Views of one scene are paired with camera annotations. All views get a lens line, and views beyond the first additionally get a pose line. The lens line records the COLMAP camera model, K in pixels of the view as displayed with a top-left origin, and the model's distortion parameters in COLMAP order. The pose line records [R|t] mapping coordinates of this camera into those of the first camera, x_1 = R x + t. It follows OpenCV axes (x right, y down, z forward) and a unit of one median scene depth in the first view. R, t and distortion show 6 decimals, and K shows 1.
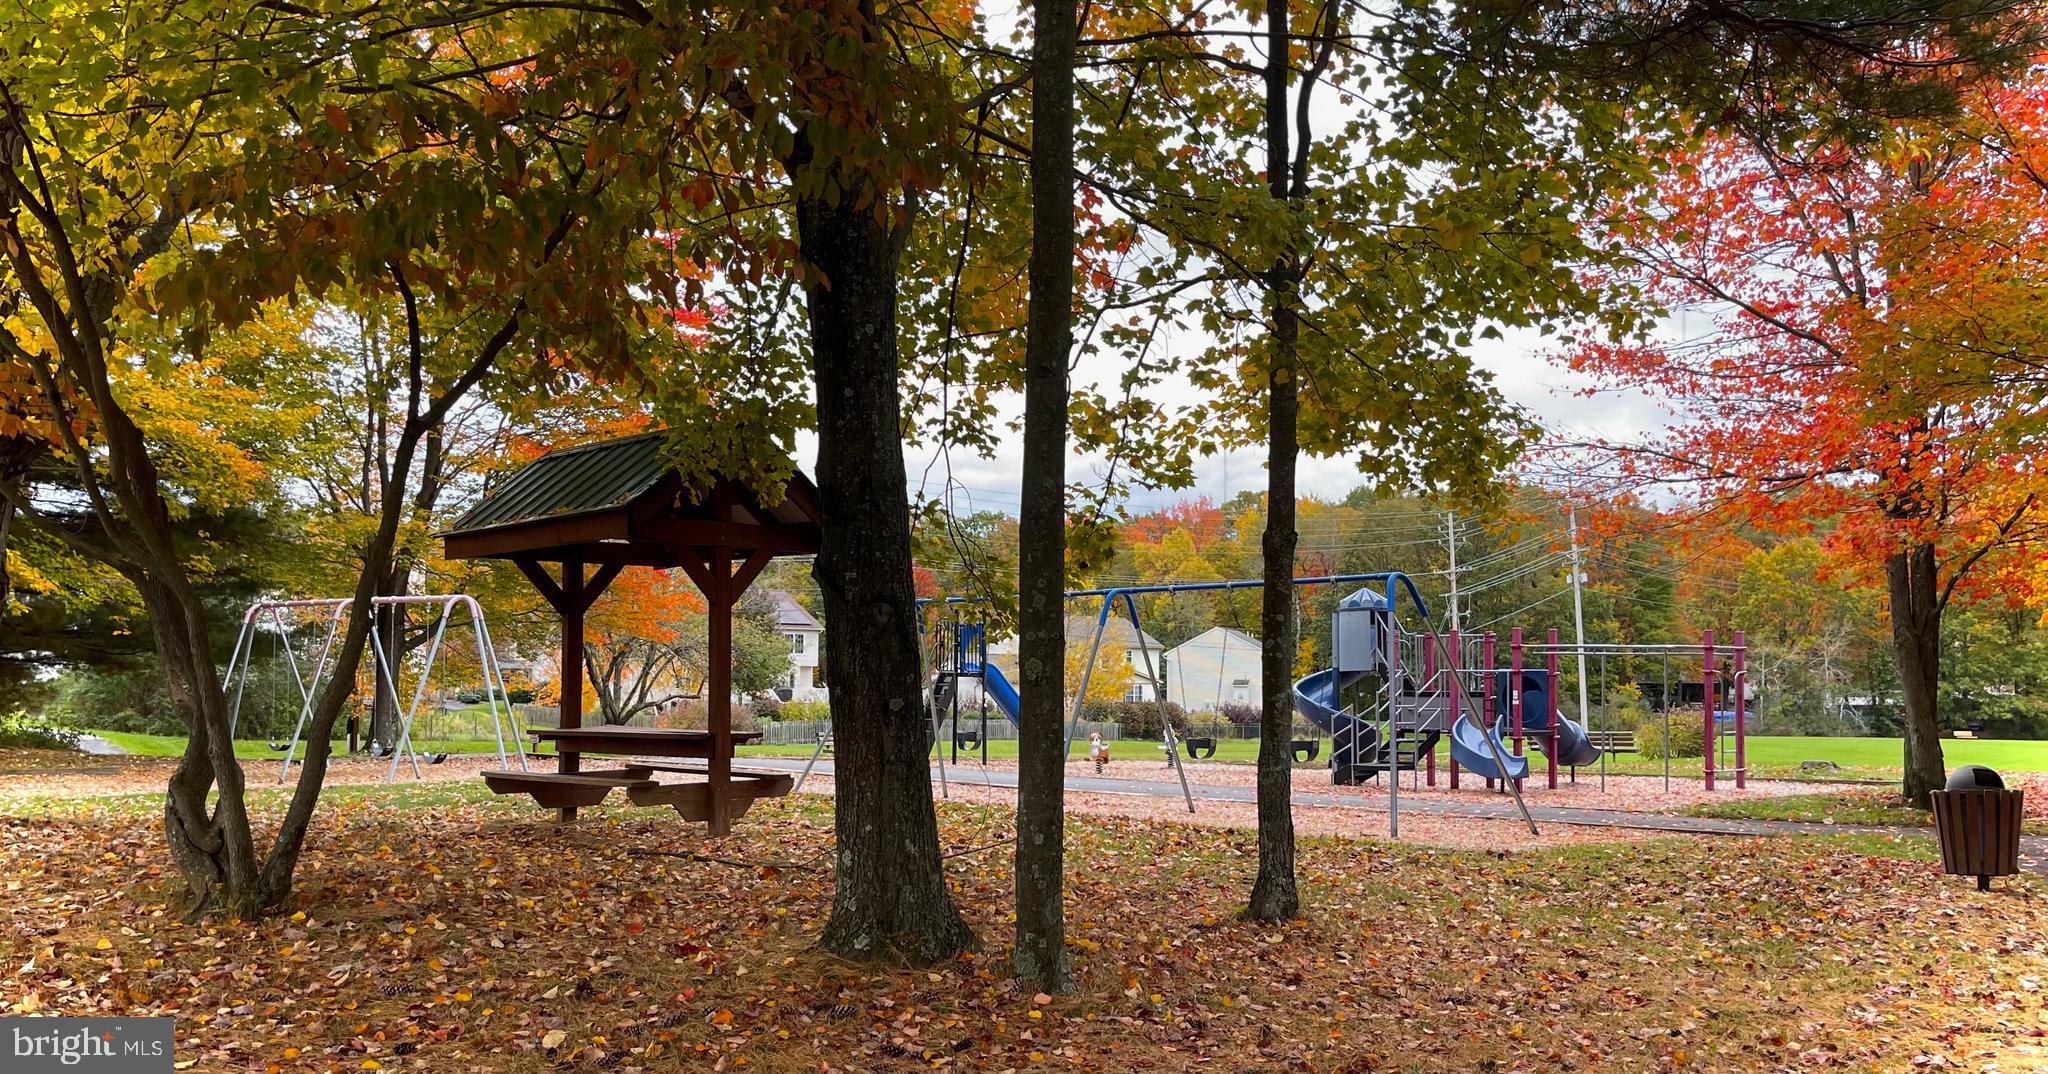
lens RADIAL K [[1713.8, 0, 1020.7], [0, 1713.8, 541.1], [0, 0, 1]] dist [0.008097, 0.002622]
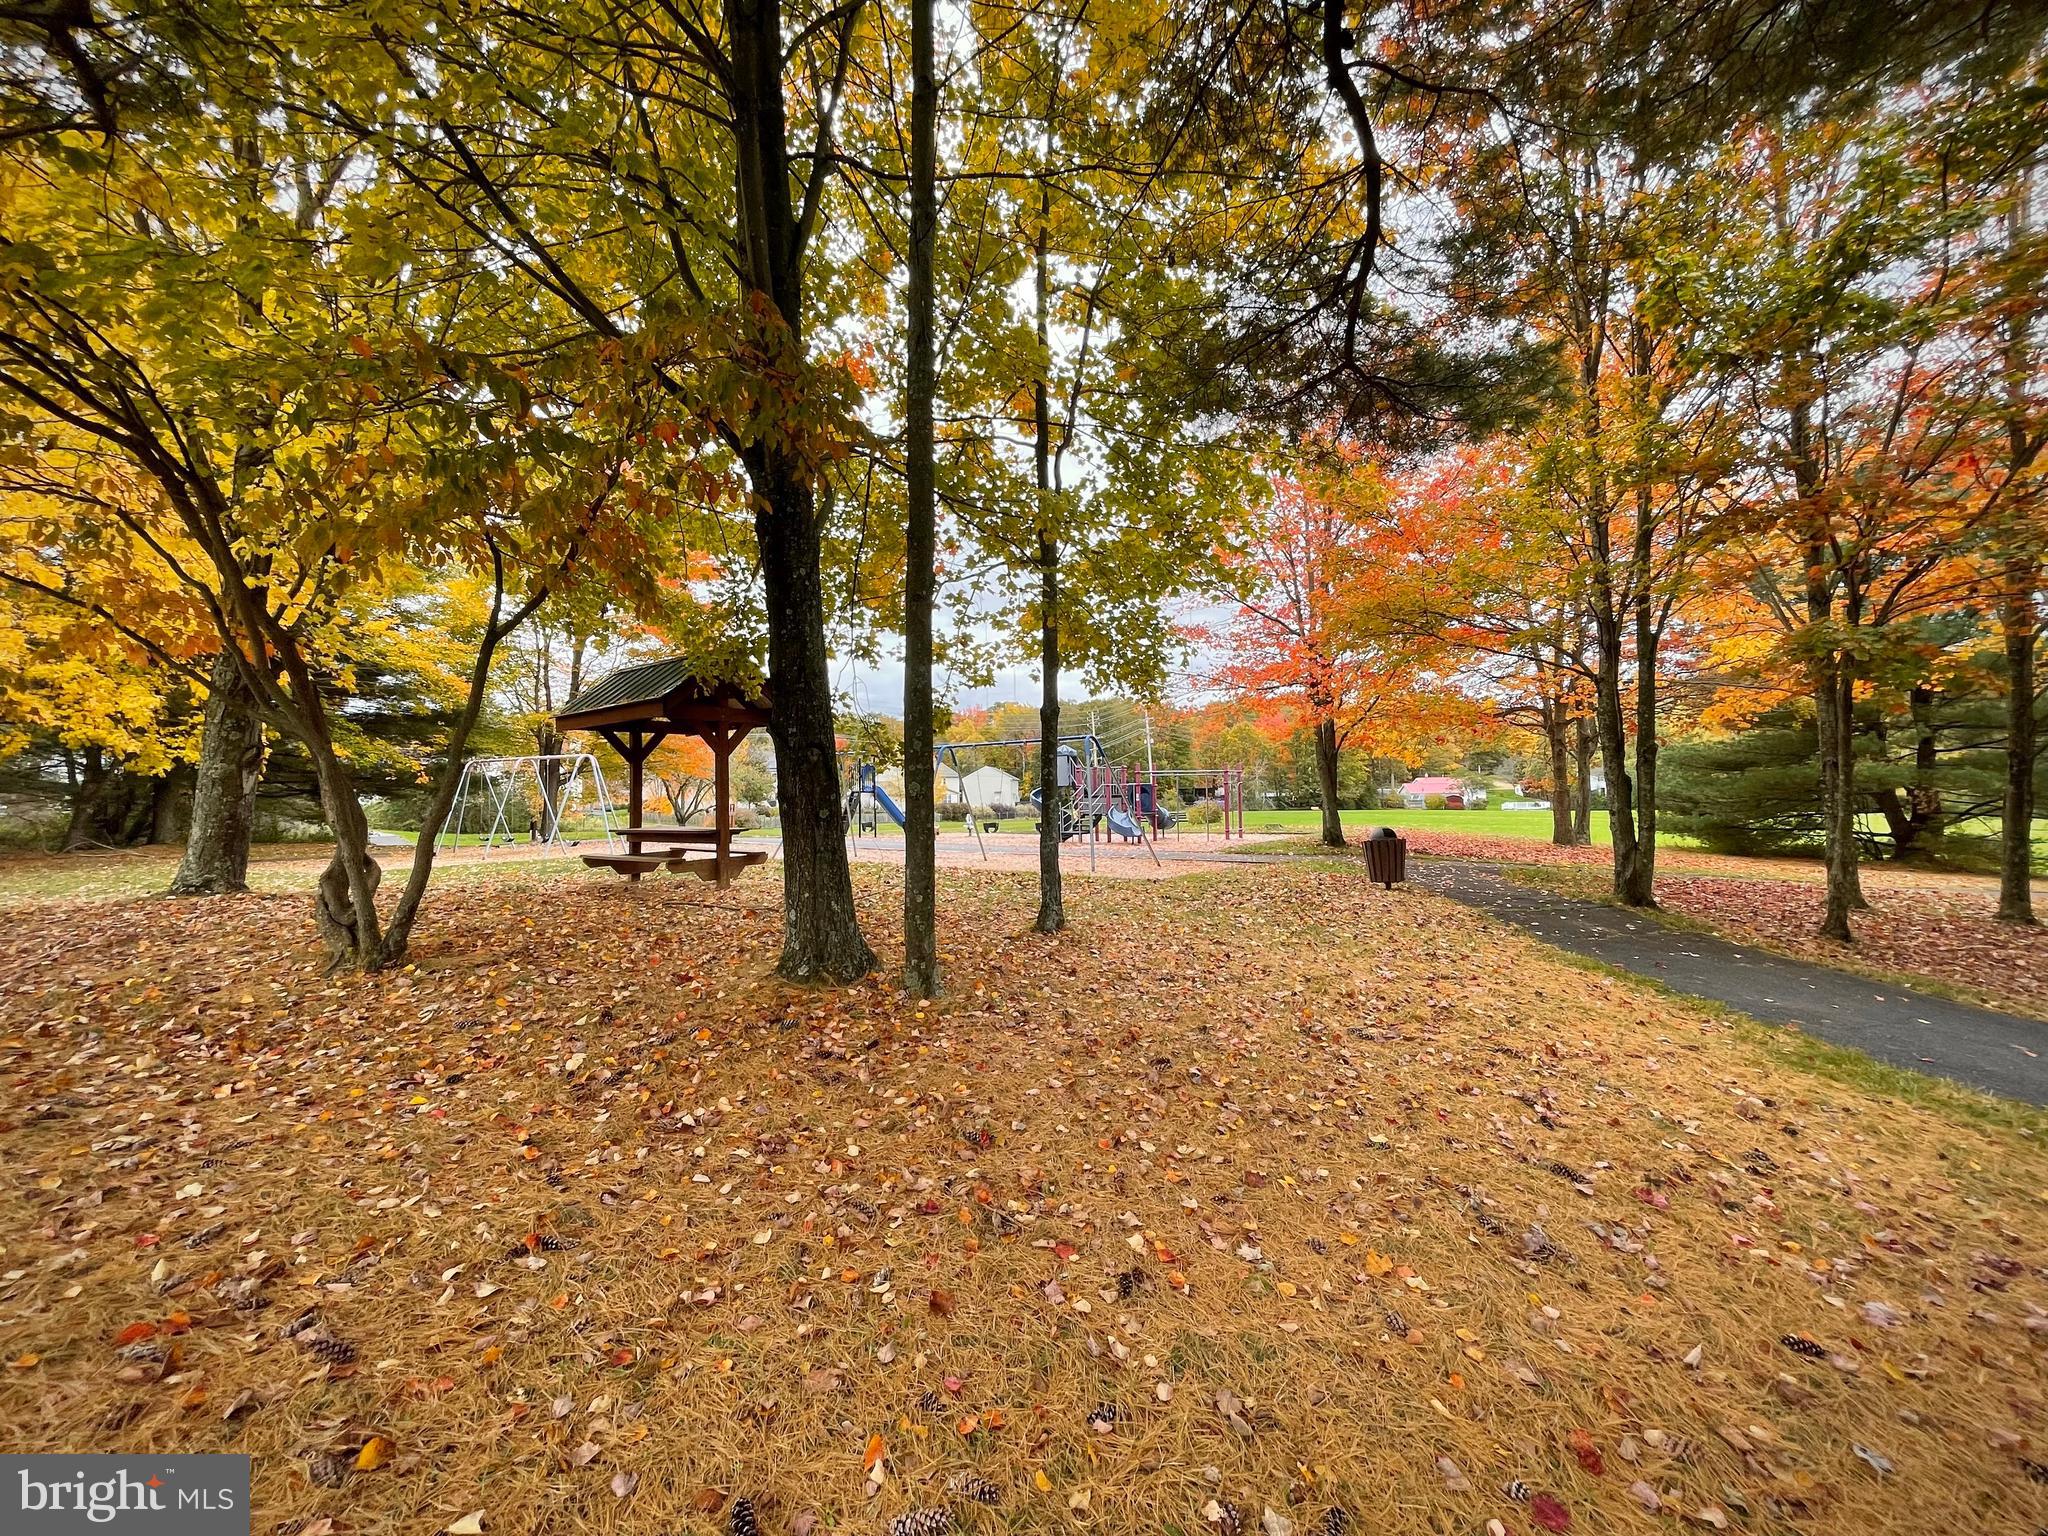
lens RADIAL K [[819.1, 0, 1023.0], [0, 819.1, 759.9], [0, 0, 1]] dist [-0.003755, -0.000443]
pose [[0.987062, -0.015004, 0.159638, -0.008375], [0.008312, 0.999062, 0.042505, 0.010974], [-0.160126, -0.040628, 0.986260, 0.165606]]
